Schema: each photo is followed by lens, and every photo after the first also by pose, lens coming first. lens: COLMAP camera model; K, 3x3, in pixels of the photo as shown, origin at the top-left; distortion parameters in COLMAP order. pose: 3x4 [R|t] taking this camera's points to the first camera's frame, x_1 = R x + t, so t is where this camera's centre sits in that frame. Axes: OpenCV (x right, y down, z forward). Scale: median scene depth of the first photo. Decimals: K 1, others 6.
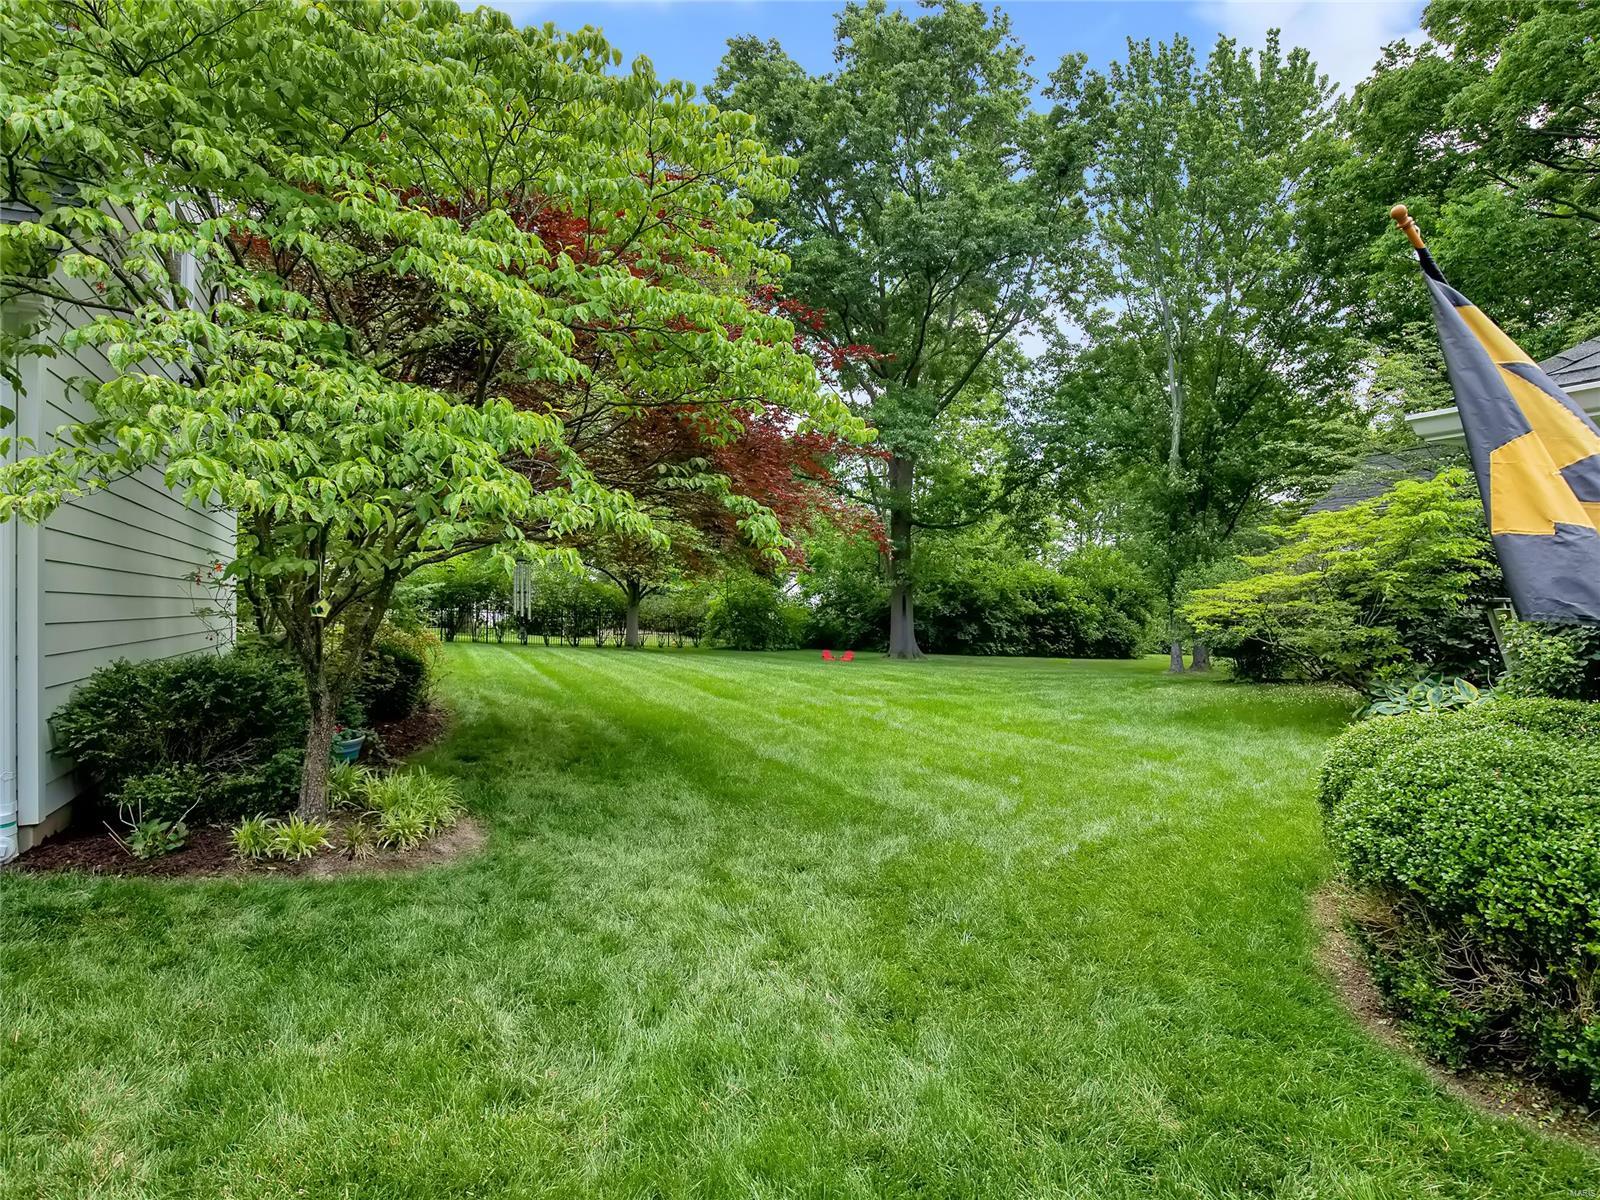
lens RADIAL K [[903.8, 0, 835.1], [0, 903.8, 603.7], [0, 0, 1]] dist [-0.030833, 0.001670]
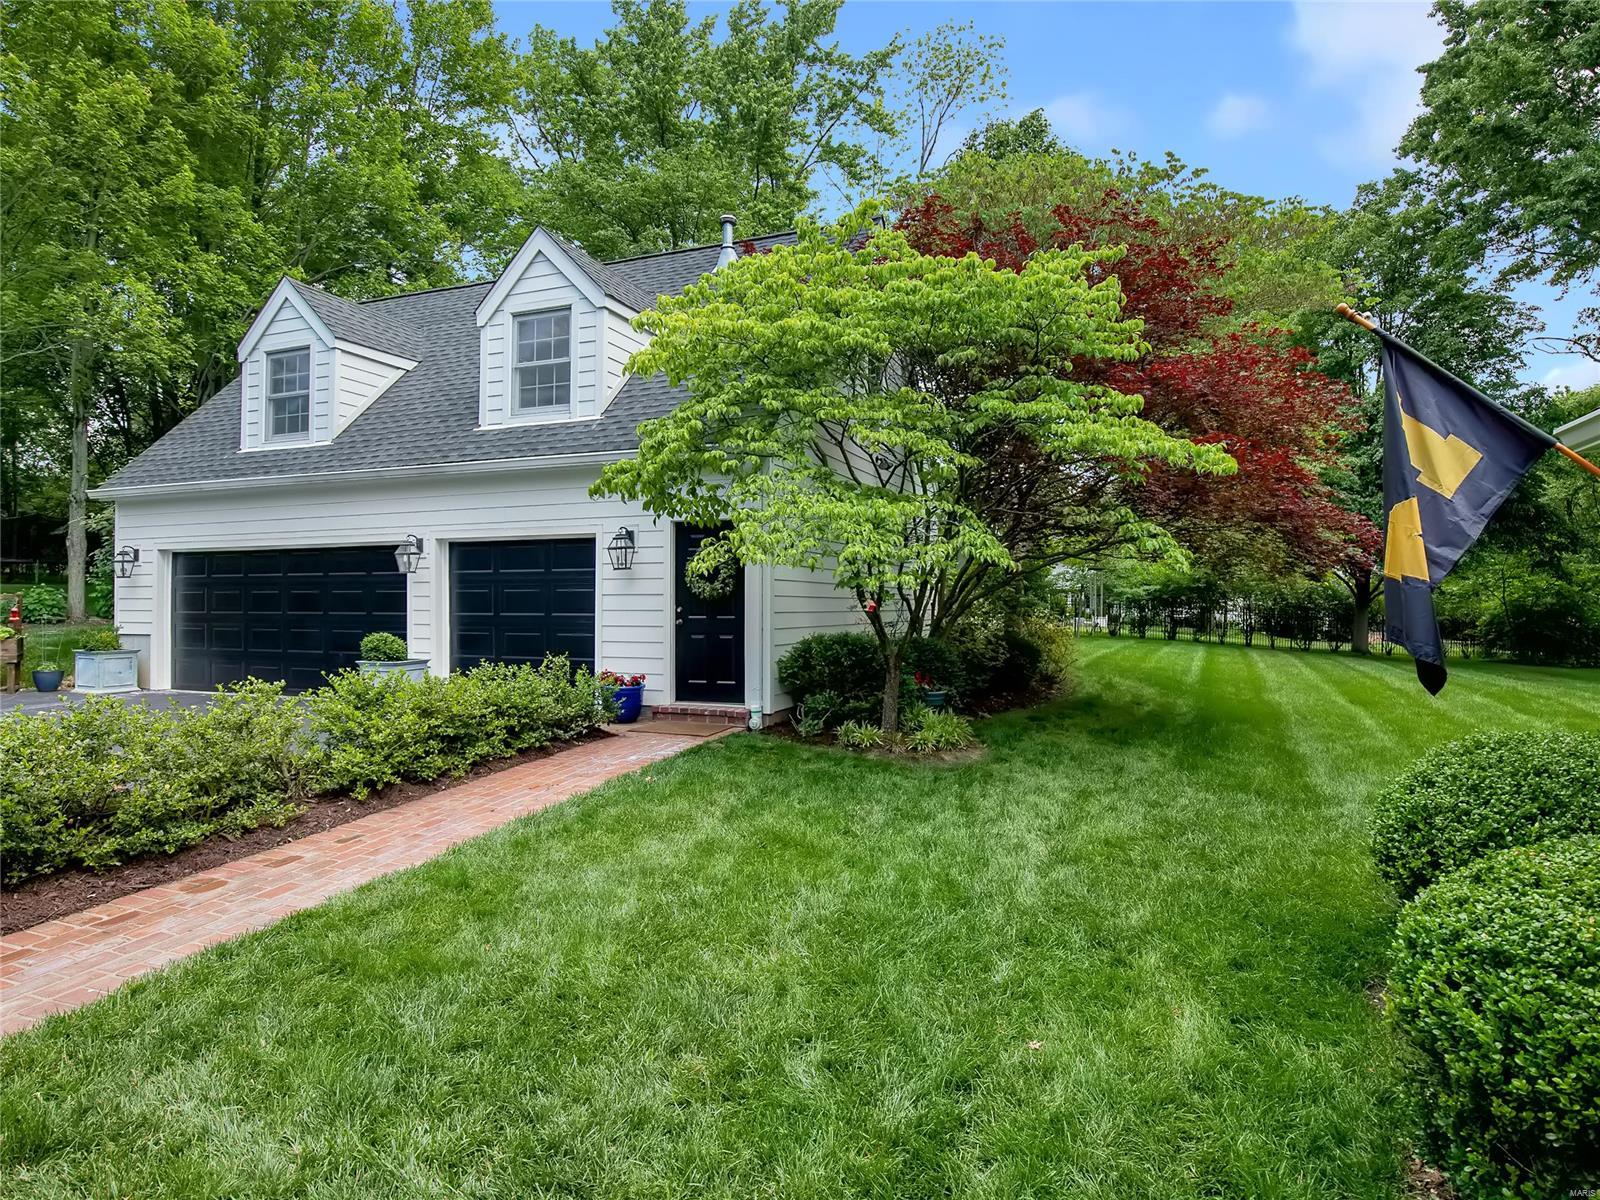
lens RADIAL K [[903.8, 0, 835.1], [0, 903.8, 603.7], [0, 0, 1]] dist [-0.030833, 0.001670]
pose [[0.689547, 0.009022, -0.724185, 0.571929], [-0.009896, 0.999946, 0.003035, -0.003965], [0.724174, 0.005074, 0.689599, -0.250802]]
